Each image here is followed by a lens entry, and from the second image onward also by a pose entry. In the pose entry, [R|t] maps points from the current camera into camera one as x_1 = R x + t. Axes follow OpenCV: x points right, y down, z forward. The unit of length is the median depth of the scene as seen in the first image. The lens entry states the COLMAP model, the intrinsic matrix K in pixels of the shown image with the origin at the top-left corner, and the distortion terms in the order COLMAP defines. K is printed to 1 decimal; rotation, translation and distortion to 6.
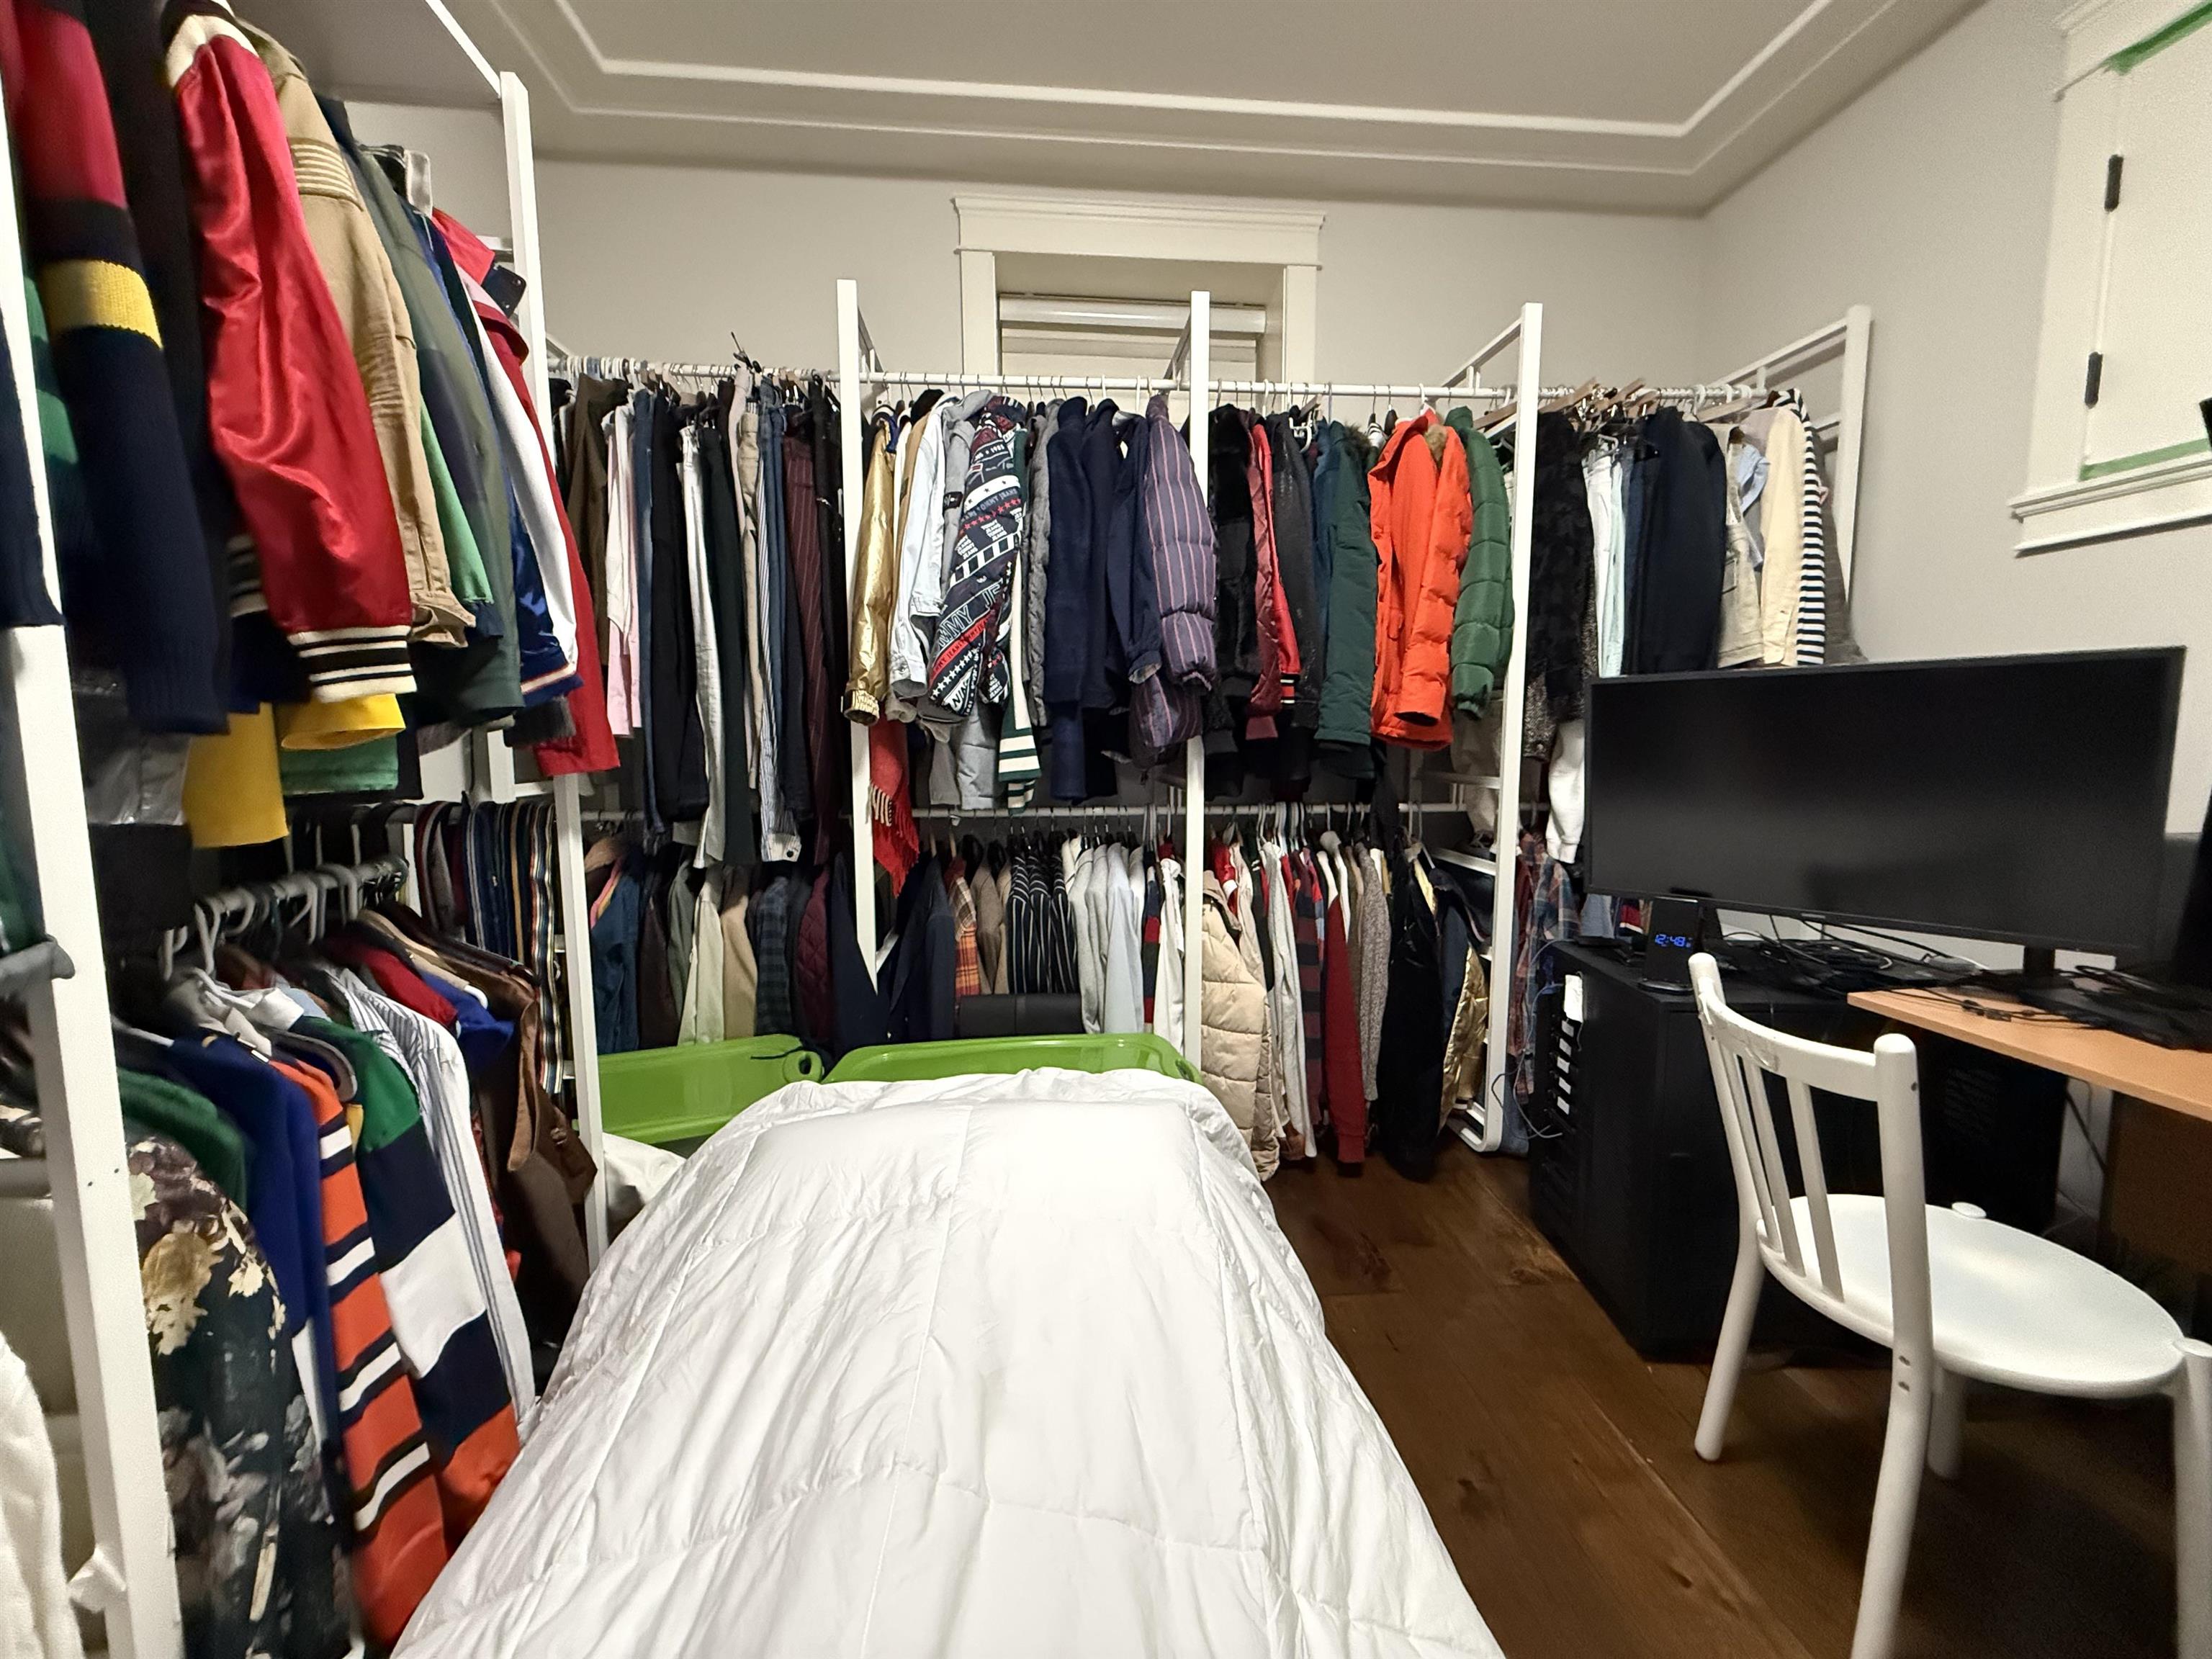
lens RADIAL K [[882.4, 0, 1101.1], [0, 882.4, 828.7], [0, 0, 1]] dist [0.000268, -0.000628]
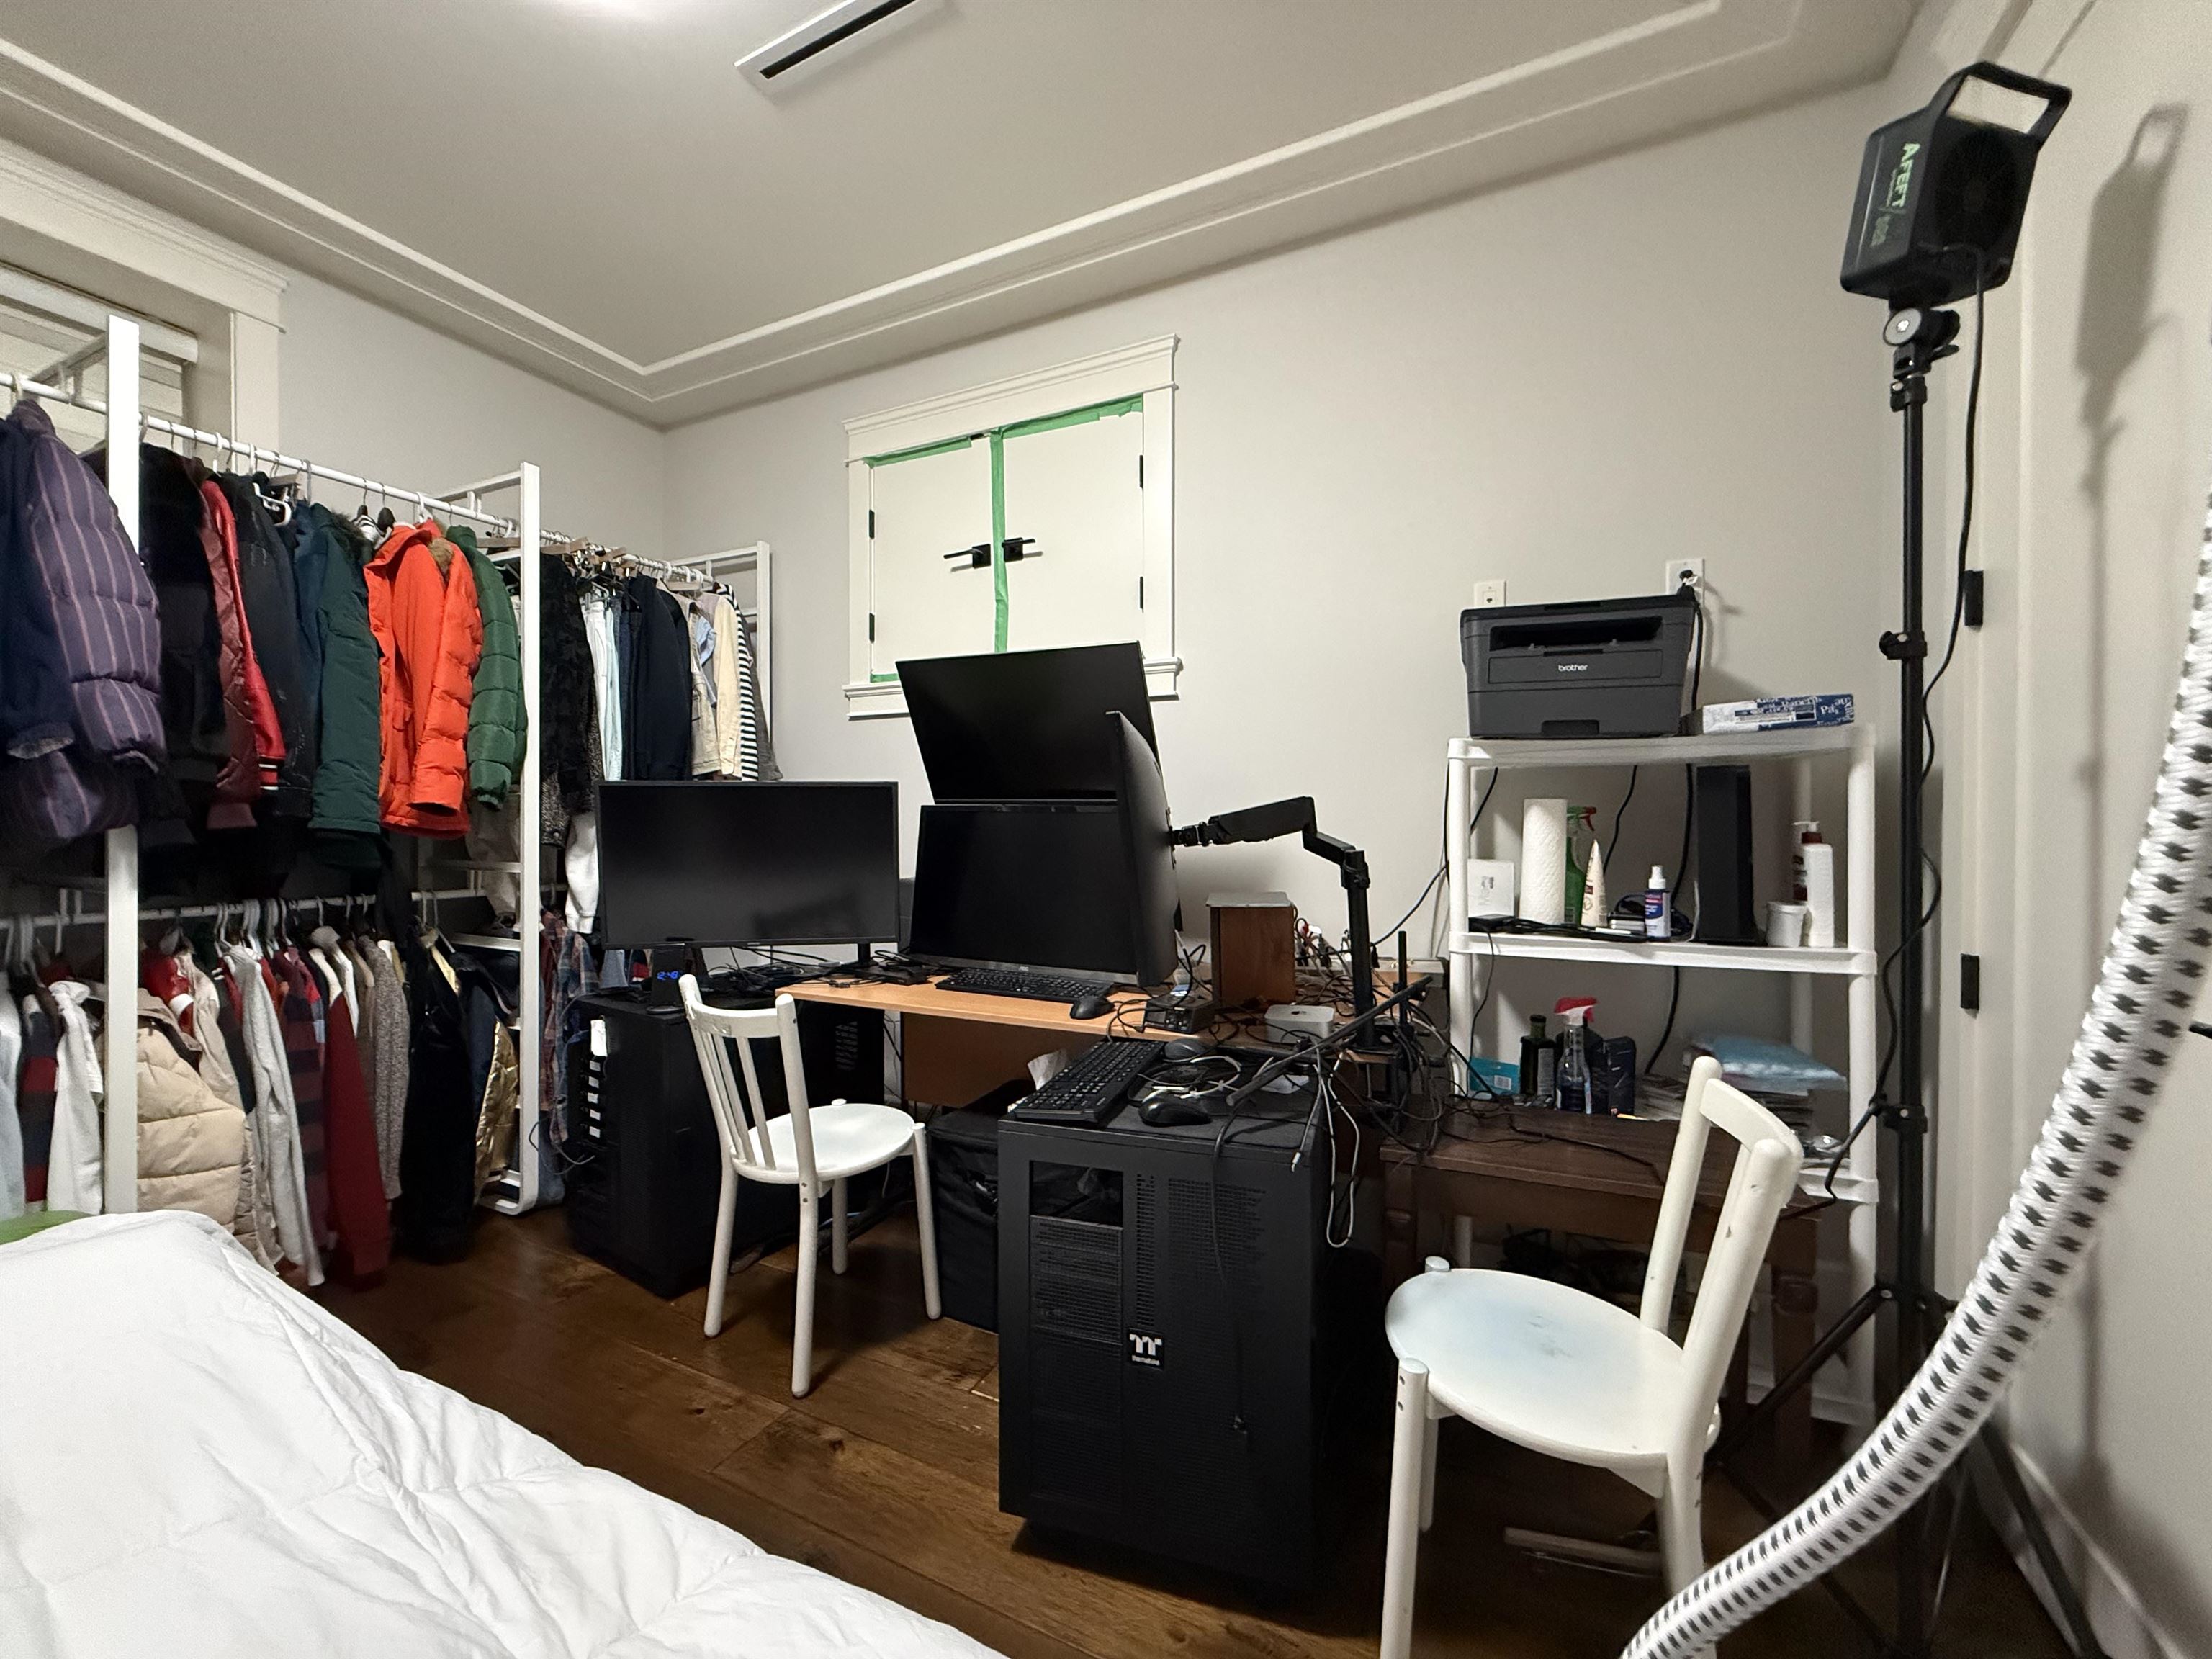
lens RADIAL K [[882.4, 0, 1097.8], [0, 882.4, 826.2], [0, 0, 1]] dist [0.000268, -0.000628]
pose [[0.523029, 0.001023, 0.852314, -0.122601], [0.086679, 0.994751, -0.054385, 0.021436], [-0.847896, 0.102323, 0.520195, -0.214094]]
